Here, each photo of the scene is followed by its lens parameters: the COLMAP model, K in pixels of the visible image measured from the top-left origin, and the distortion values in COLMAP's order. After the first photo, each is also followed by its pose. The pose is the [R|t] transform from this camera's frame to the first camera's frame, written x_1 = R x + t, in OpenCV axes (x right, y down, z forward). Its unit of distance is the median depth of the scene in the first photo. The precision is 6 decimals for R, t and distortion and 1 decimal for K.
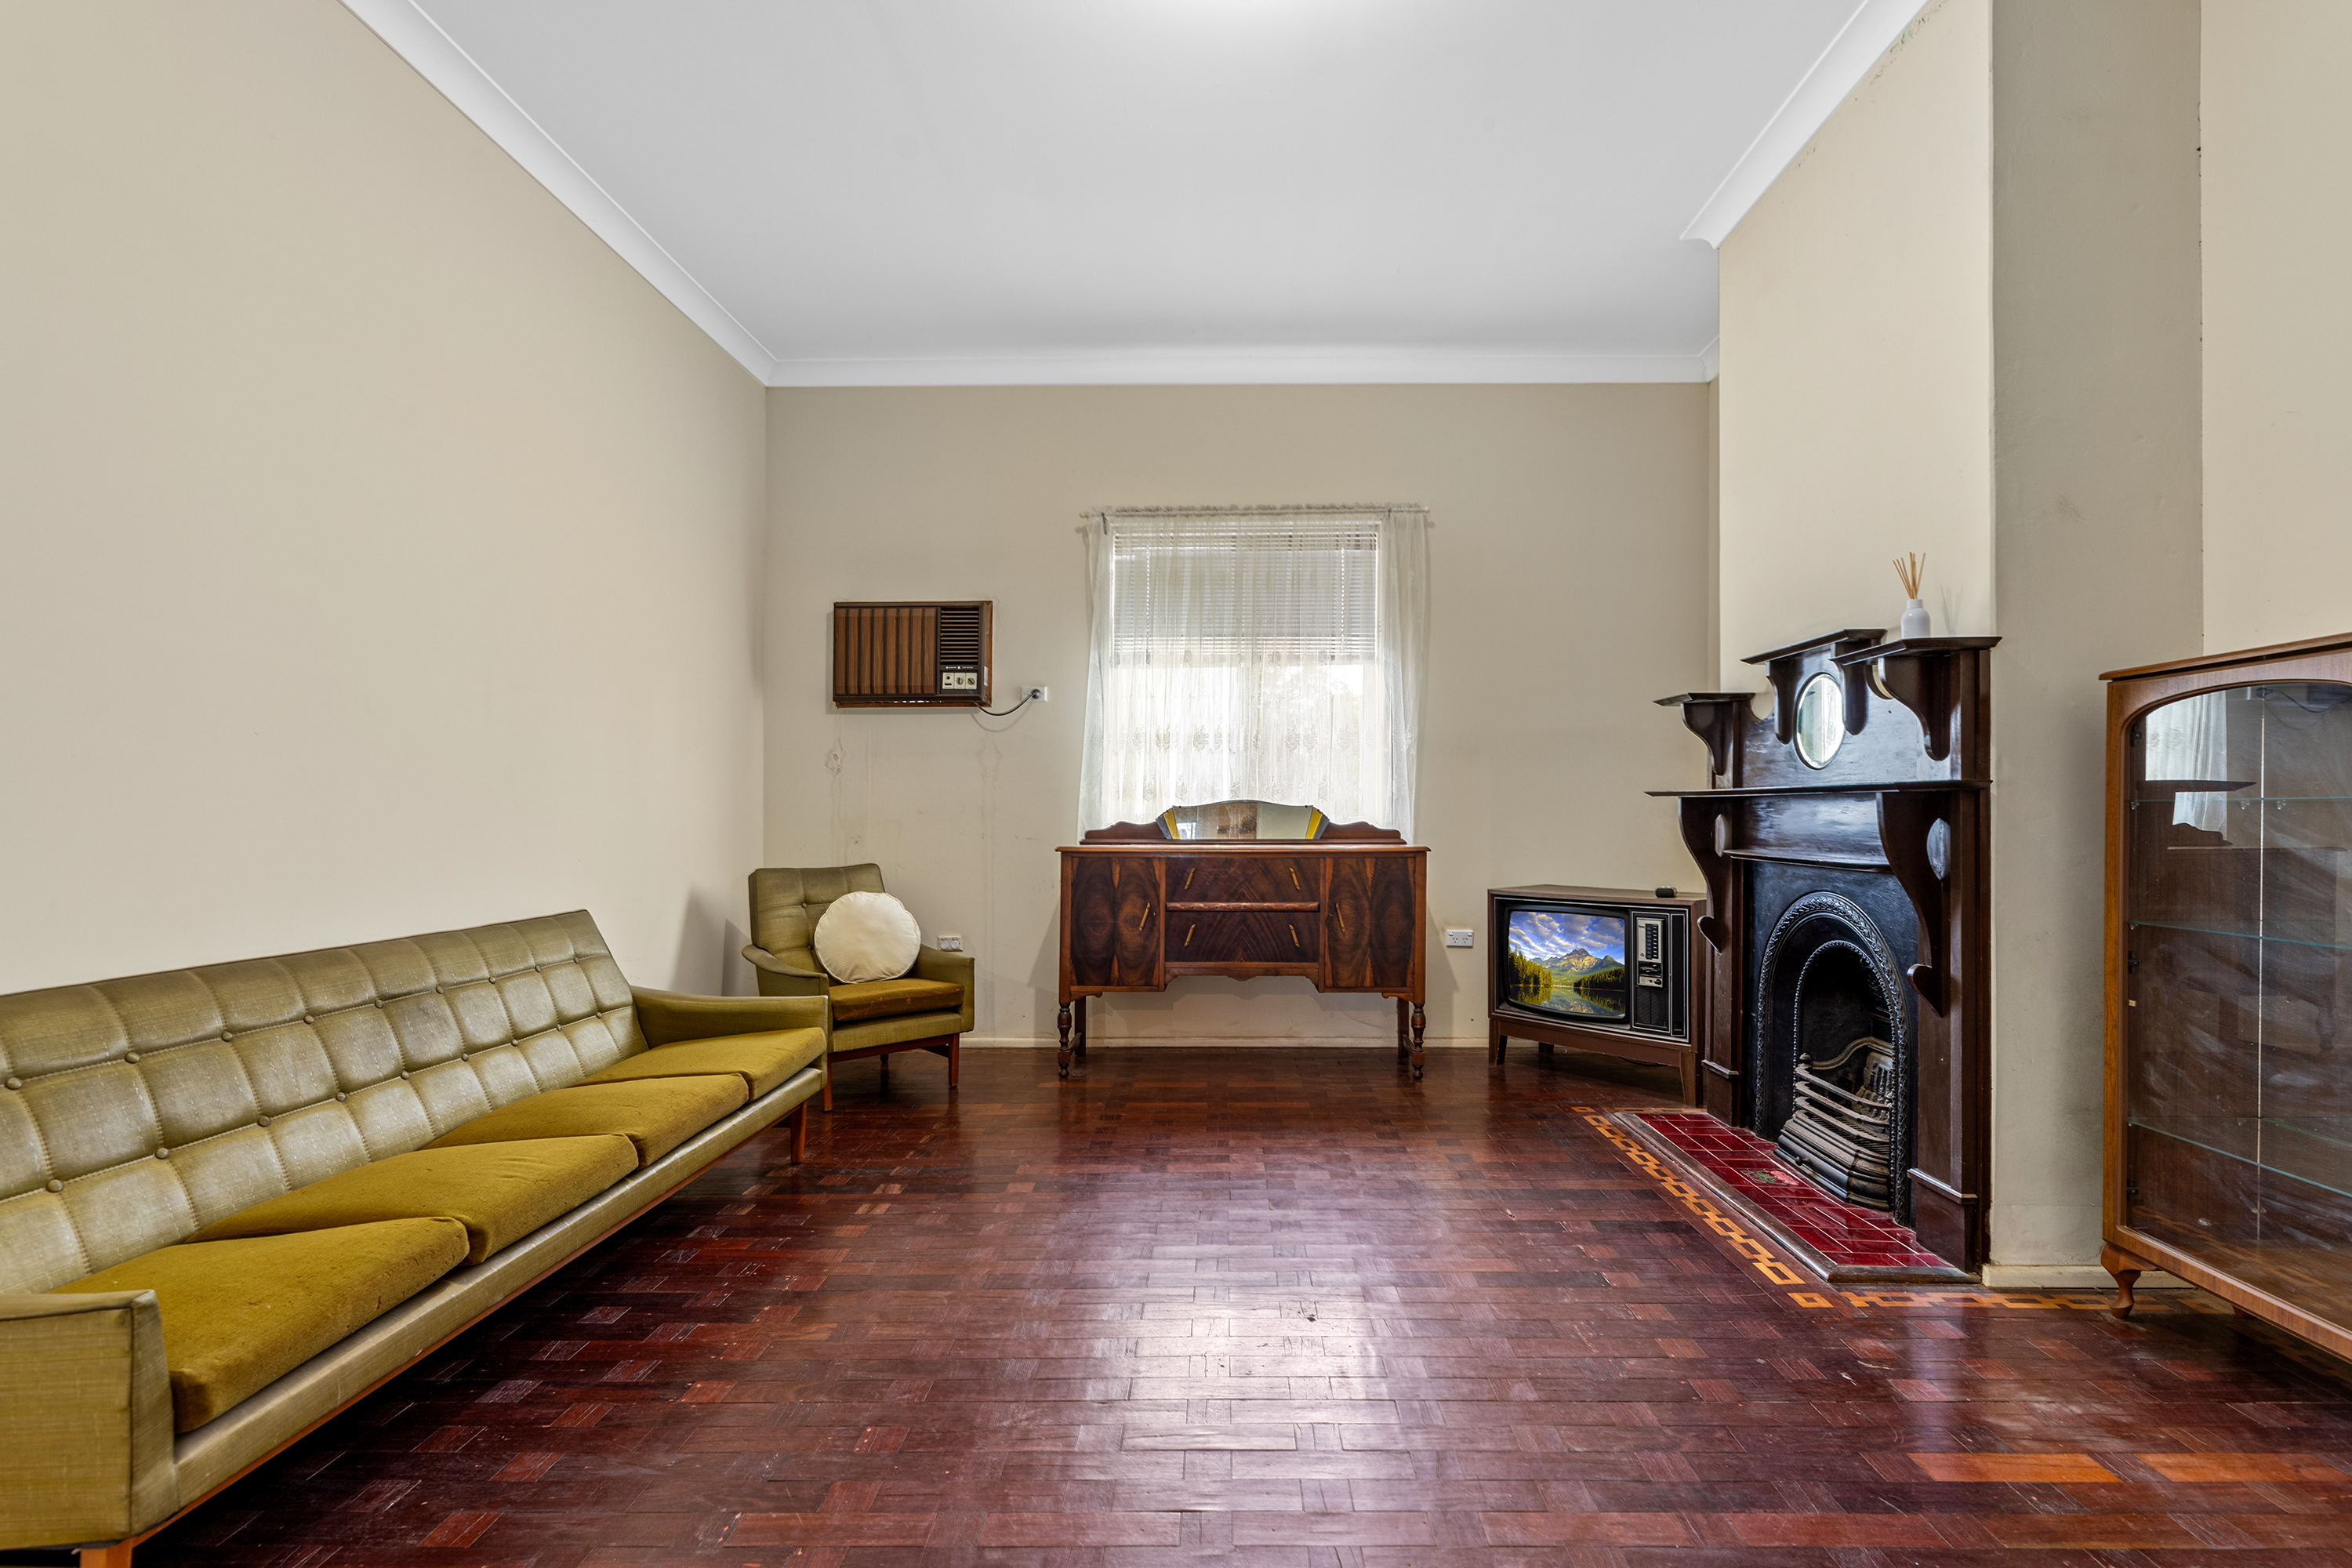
lens RADIAL K [[1038.1, 0, 1180.4], [0, 1038.1, 803.5], [0, 0, 1]] dist [-0.001032, -0.000239]
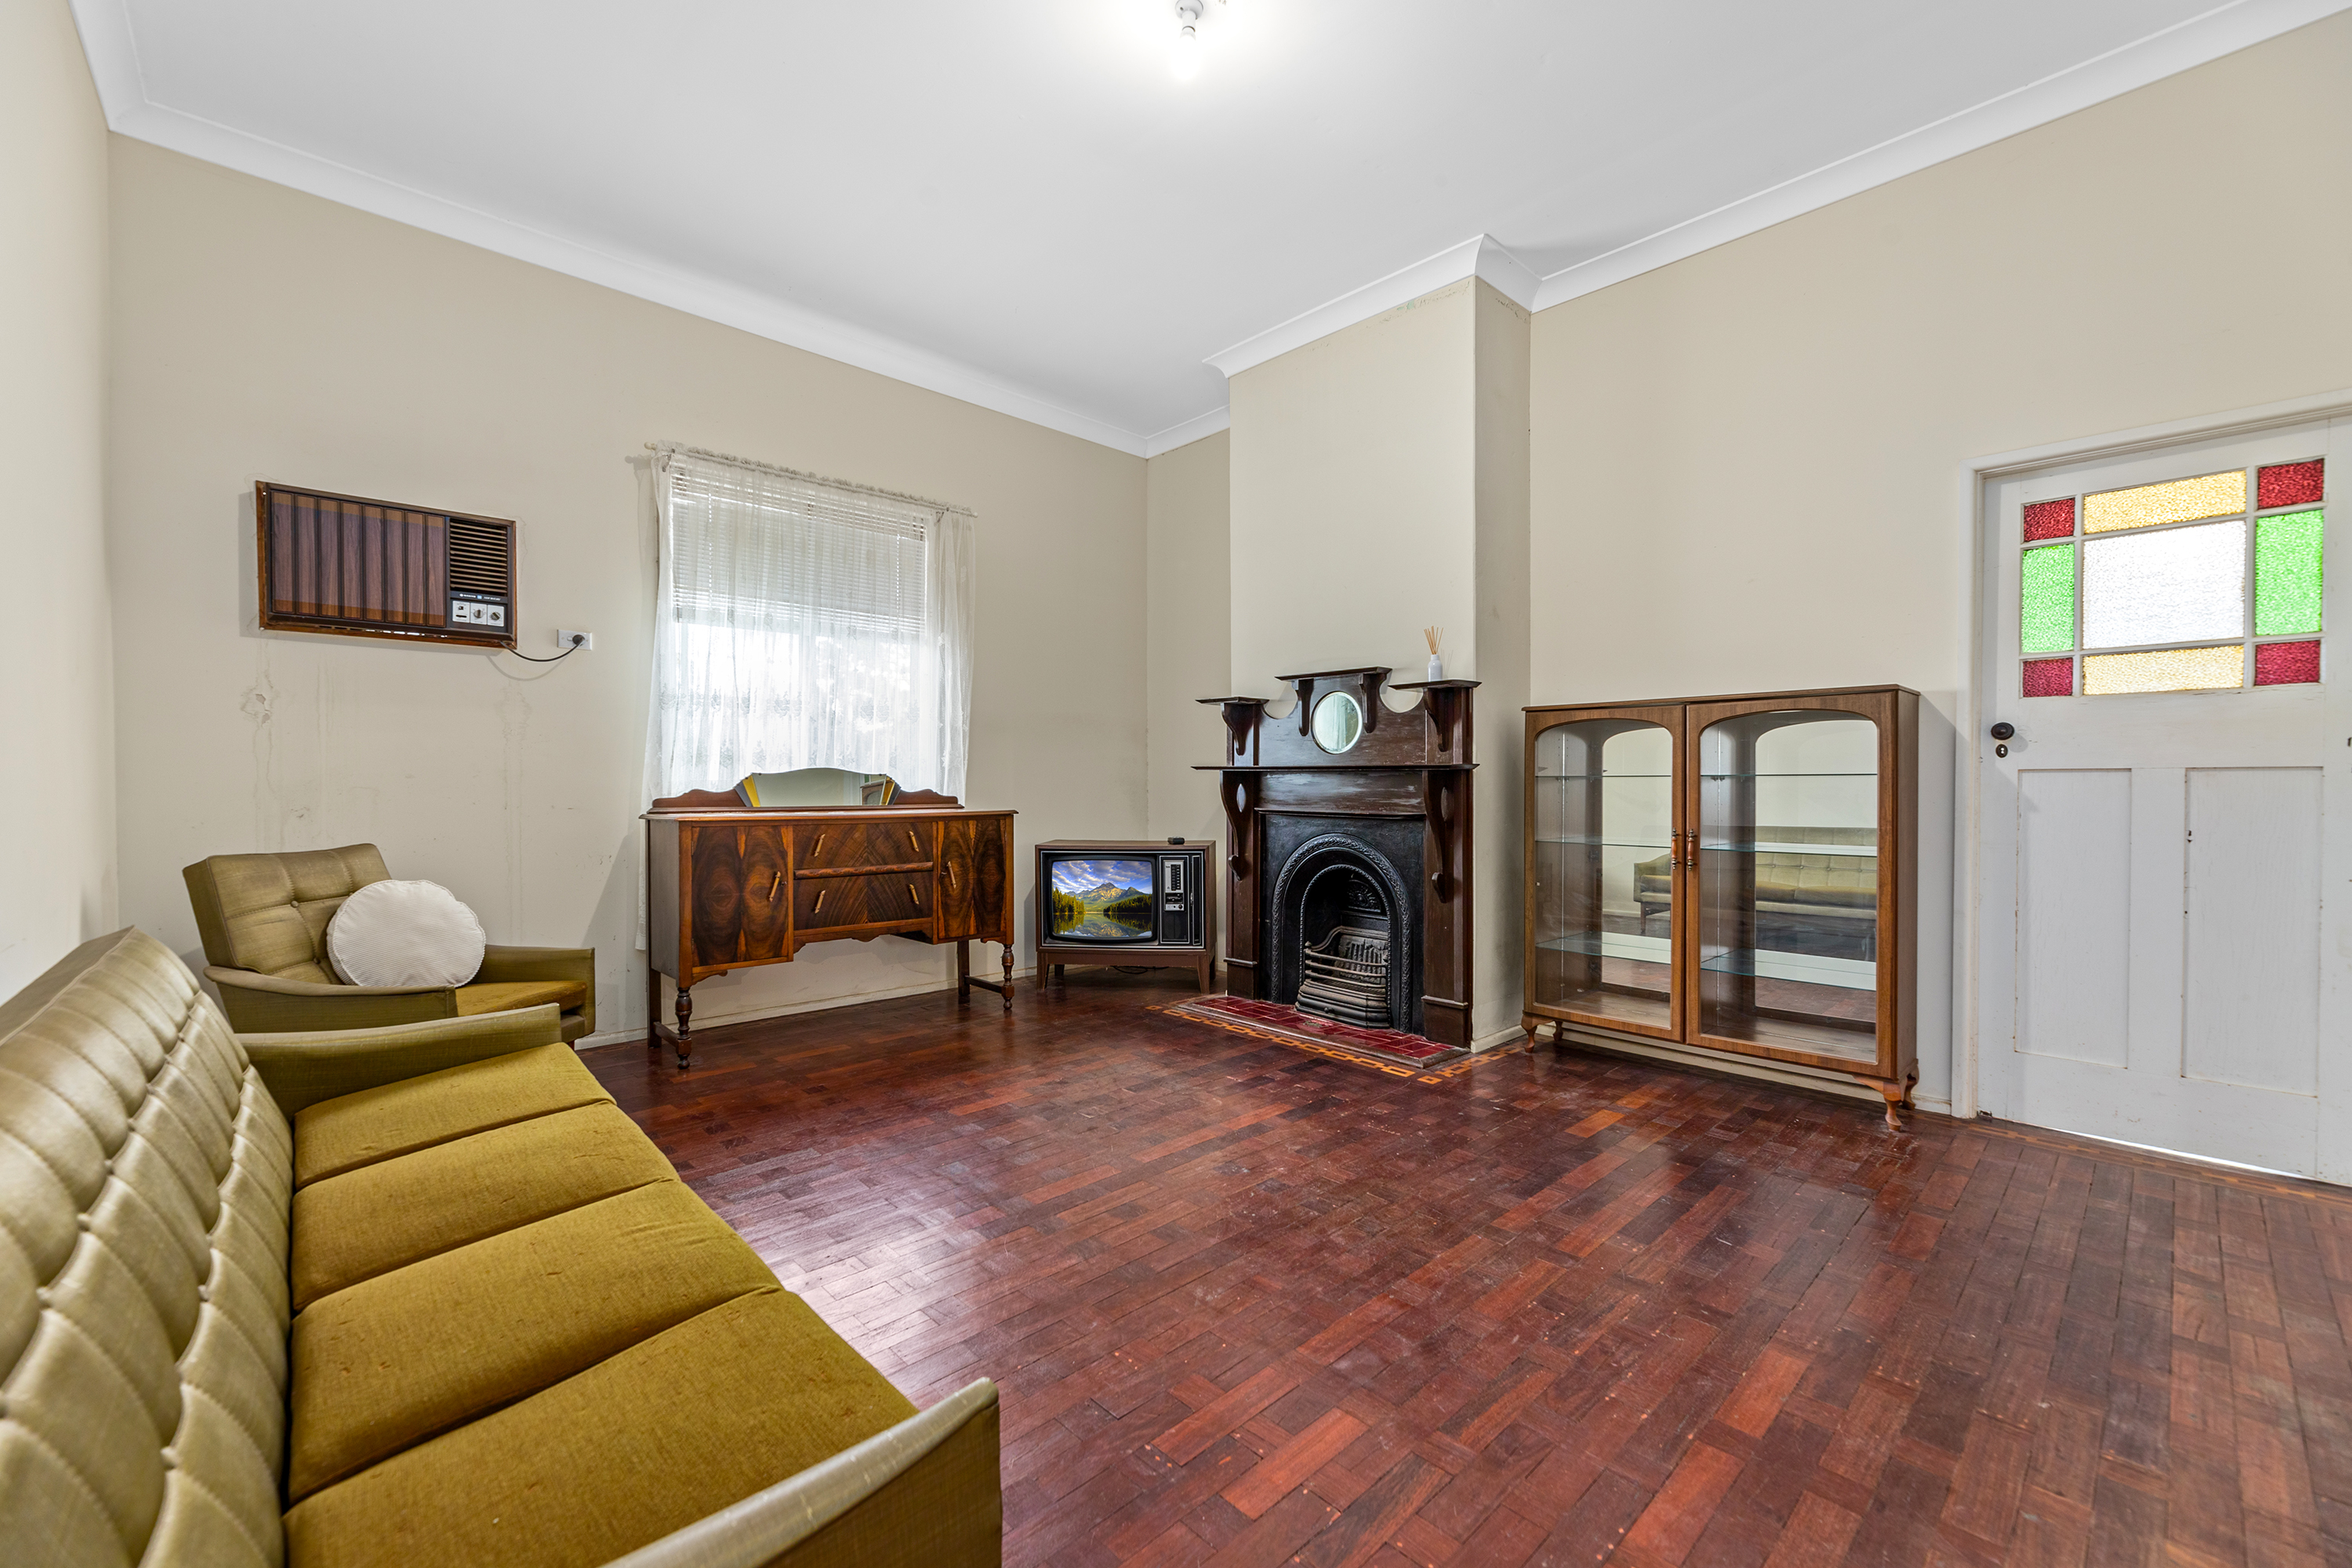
lens RADIAL K [[948.5, 0, 1176.0], [0, 948.5, 784.0], [0, 0, 1]] dist [0.000788, 0.000016]
pose [[0.724860, 0.003797, 0.688886, -0.371435], [-0.011760, 0.999907, 0.006864, 0.003054], [-0.688796, -0.013077, 0.724837, 0.101657]]
